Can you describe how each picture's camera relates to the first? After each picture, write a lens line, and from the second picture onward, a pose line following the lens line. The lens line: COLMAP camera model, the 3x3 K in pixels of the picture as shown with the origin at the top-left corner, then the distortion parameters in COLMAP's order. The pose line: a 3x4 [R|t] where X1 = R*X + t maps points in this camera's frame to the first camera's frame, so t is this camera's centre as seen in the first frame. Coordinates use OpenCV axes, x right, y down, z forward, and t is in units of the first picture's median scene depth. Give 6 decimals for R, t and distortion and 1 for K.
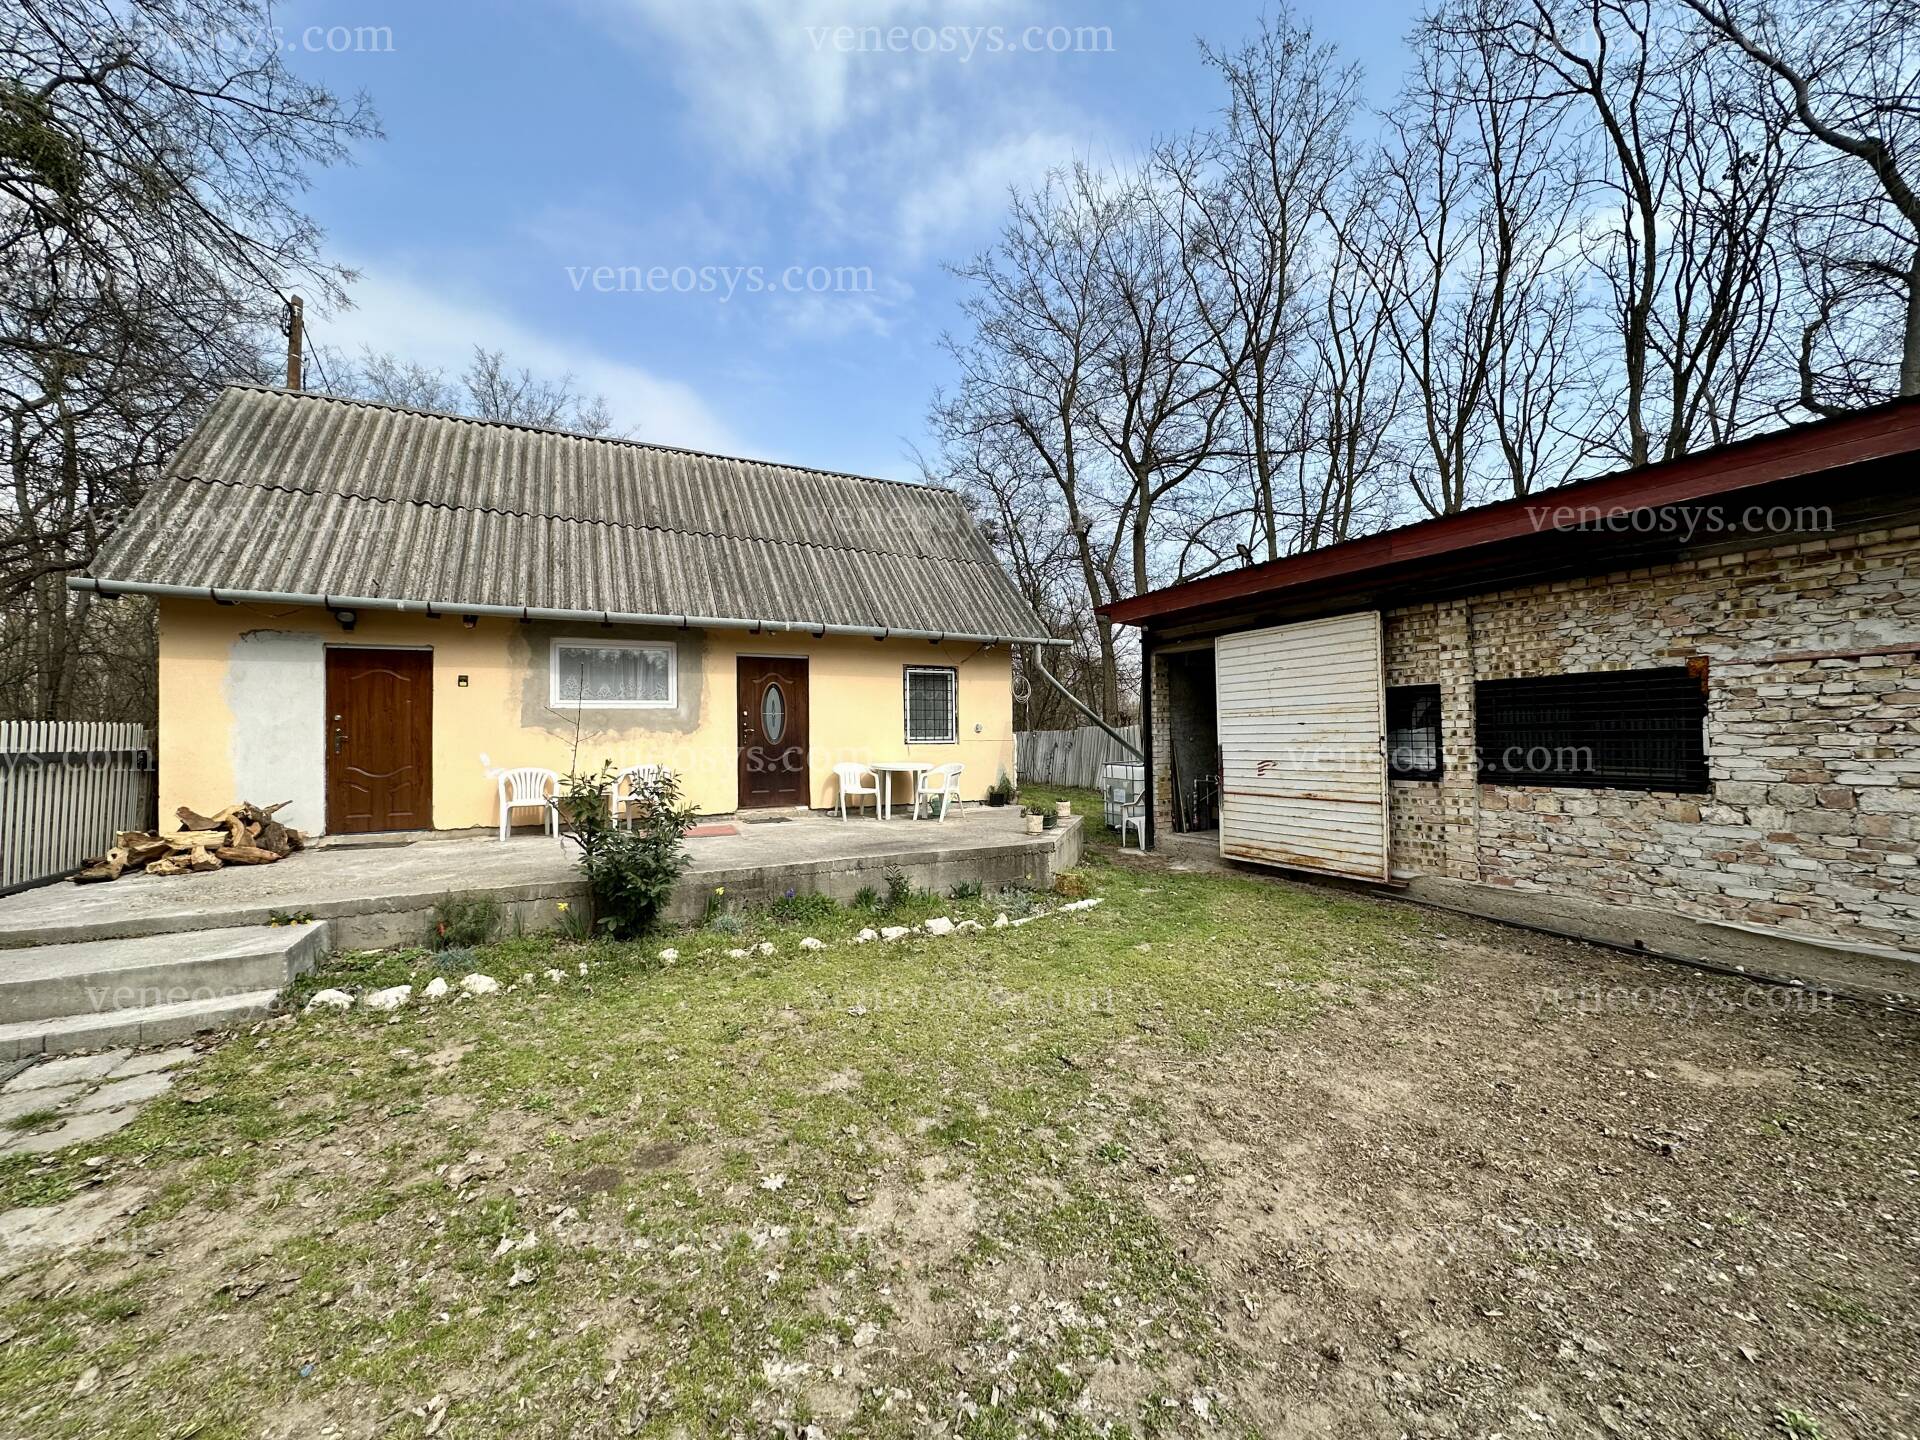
lens RADIAL K [[765.3, 0, 960.0], [0, 765.3, 720.0], [0, 0, 1]] dist [-0.003929, 0.000566]
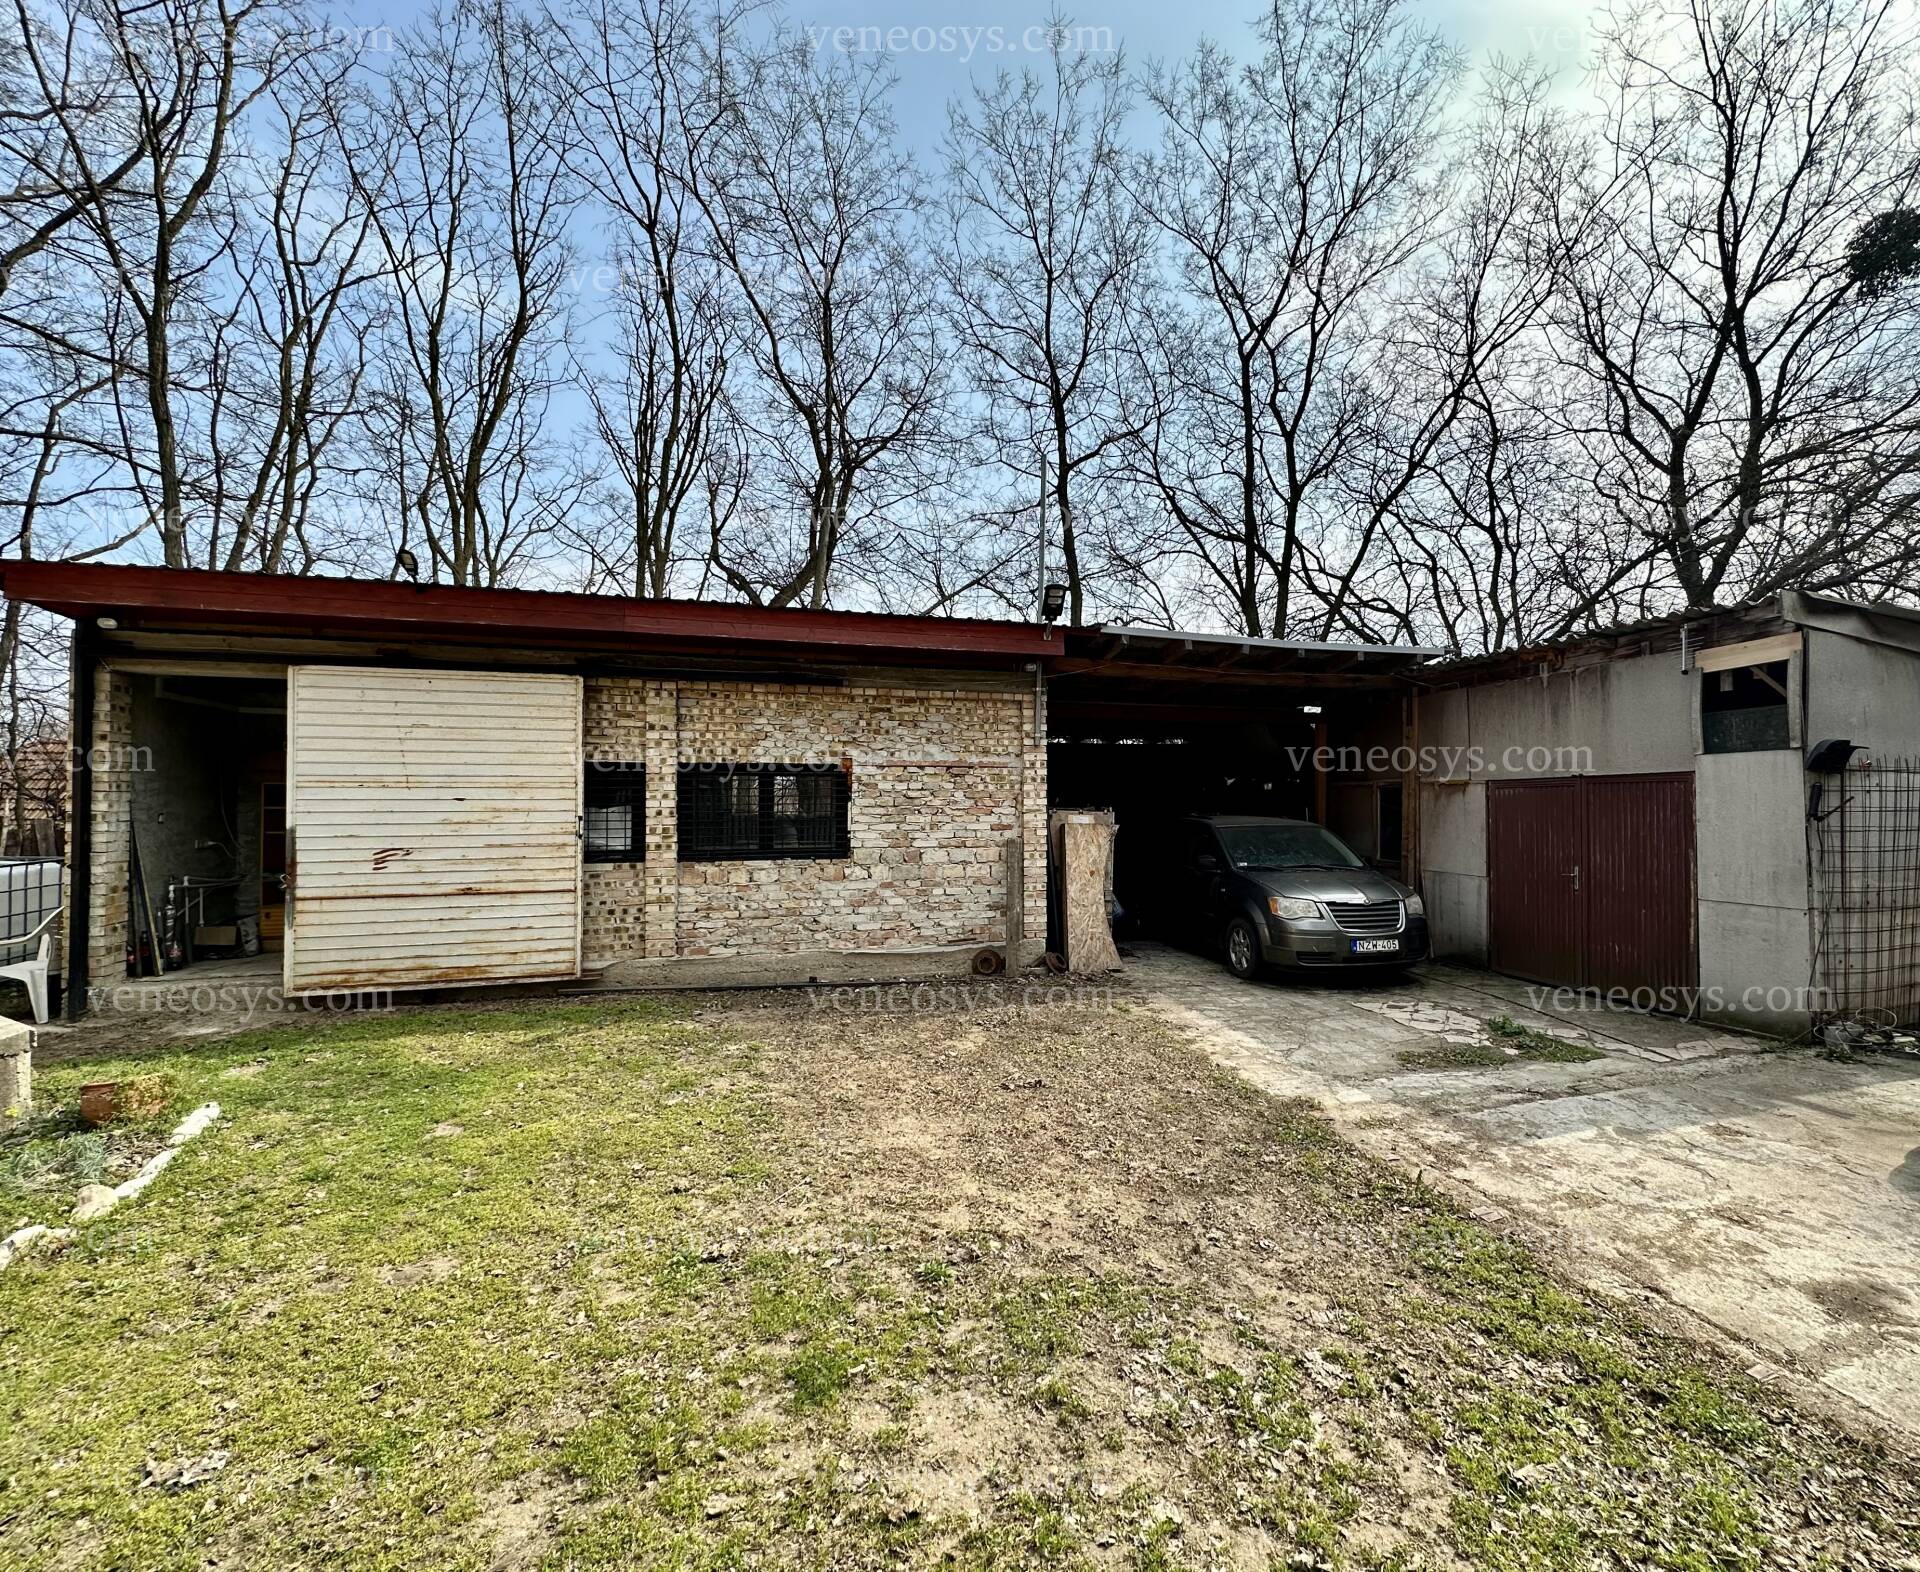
lens RADIAL K [[832.5, 0, 1051.4], [0, 832.5, 786.4], [0, 0, 1]] dist [-0.001823, -0.000233]
pose [[0.177610, 0.032200, 0.983574, -0.281260], [-0.024813, 0.999293, -0.028234, 0.000454], [-0.983788, -0.019391, 0.178283, 0.247071]]
